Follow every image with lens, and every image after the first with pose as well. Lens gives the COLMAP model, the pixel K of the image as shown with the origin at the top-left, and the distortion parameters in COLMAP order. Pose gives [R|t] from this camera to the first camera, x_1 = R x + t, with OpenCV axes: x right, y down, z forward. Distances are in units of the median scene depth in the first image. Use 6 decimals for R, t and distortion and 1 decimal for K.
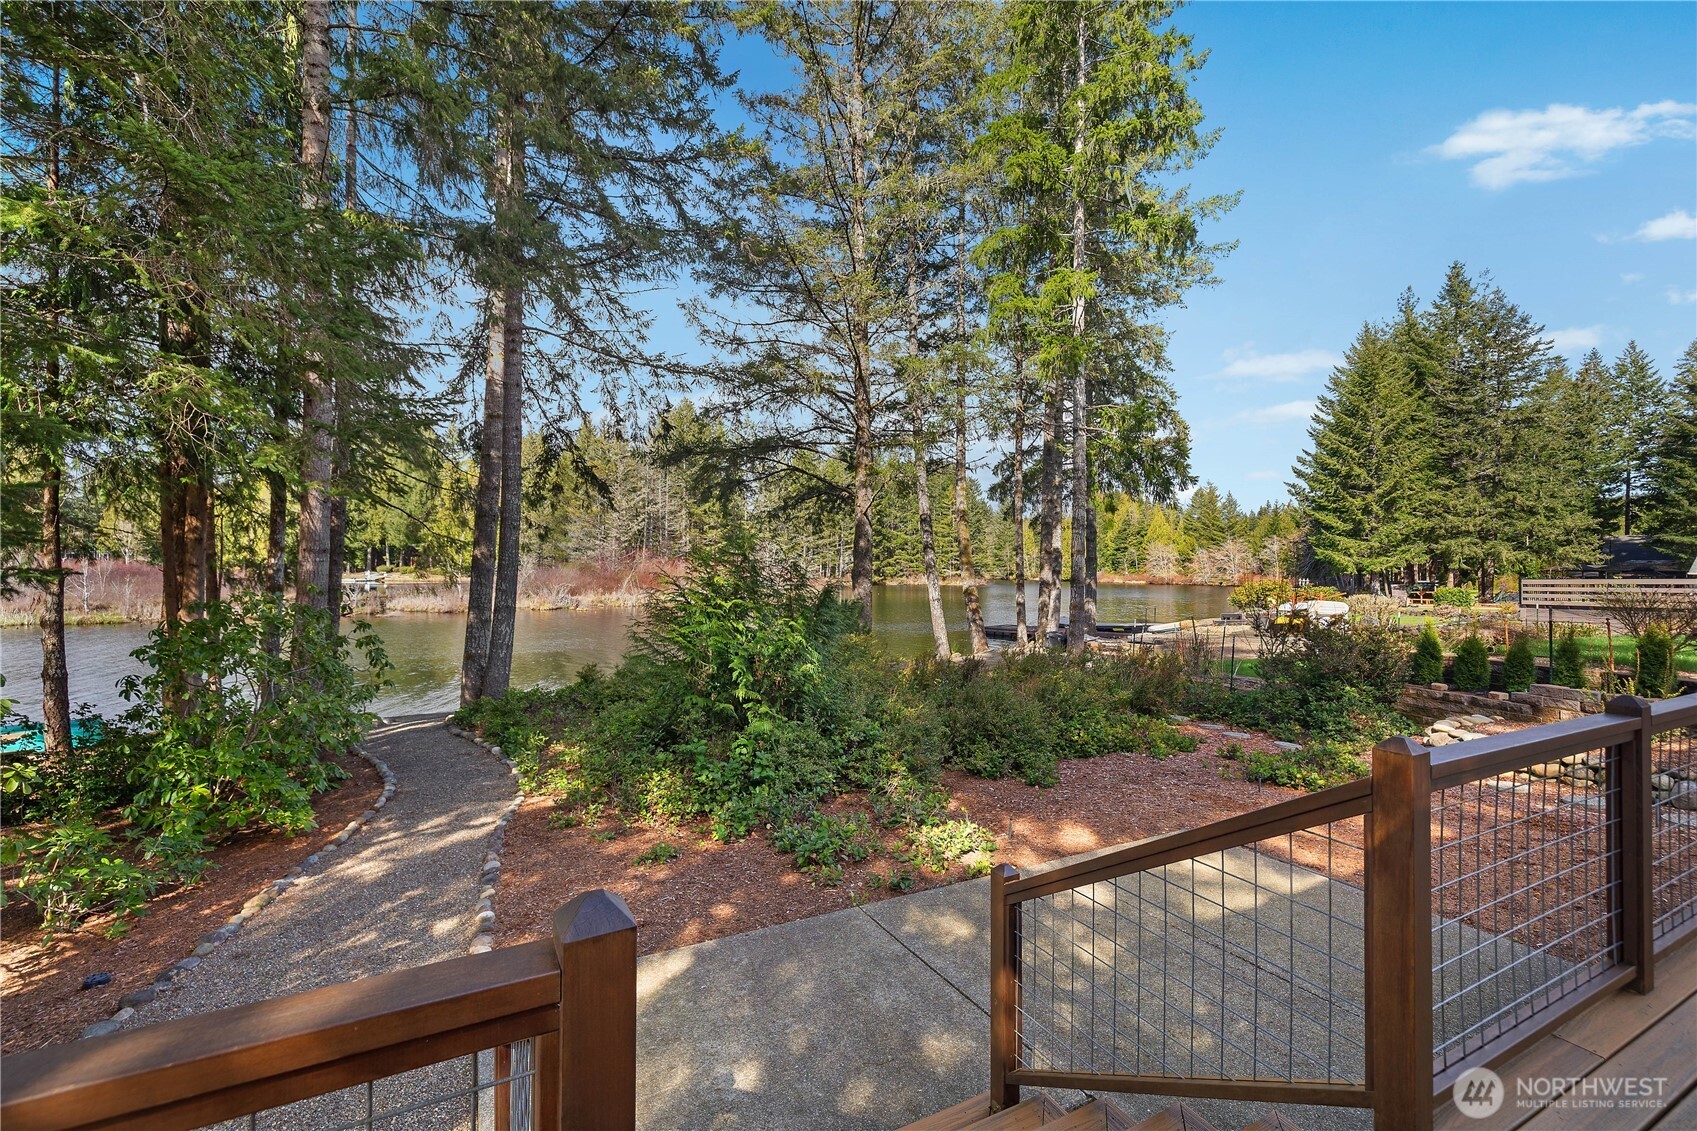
lens RADIAL K [[726.8, 0, 851.9], [0, 726.8, 561.8], [0, 0, 1]] dist [0.004218, -0.000218]
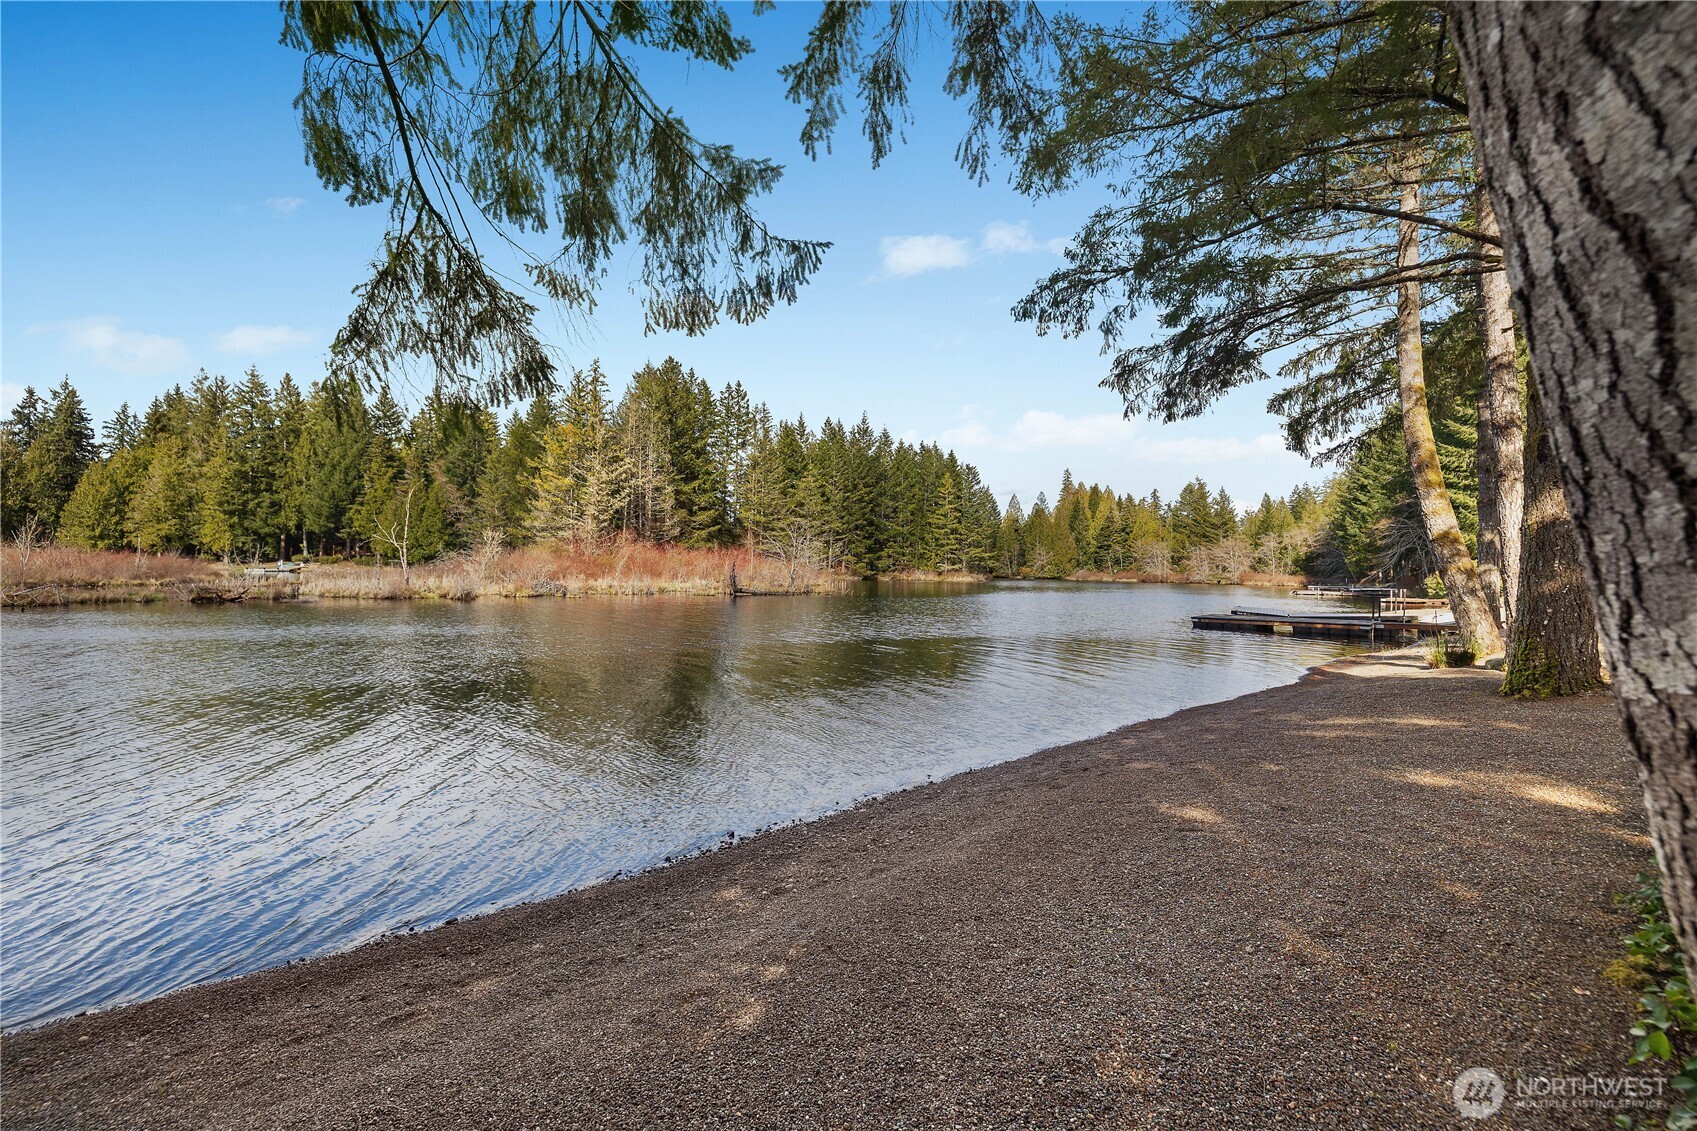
lens RADIAL K [[726.8, 0, 850.7], [0, 726.8, 561.2], [0, 0, 1]] dist [0.004218, -0.000218]
pose [[0.997258, 0.008476, 0.073510, -0.054215], [-0.008317, 0.999962, -0.002462, 0.010610], [-0.073528, 0.001844, 0.997291, 0.088756]]
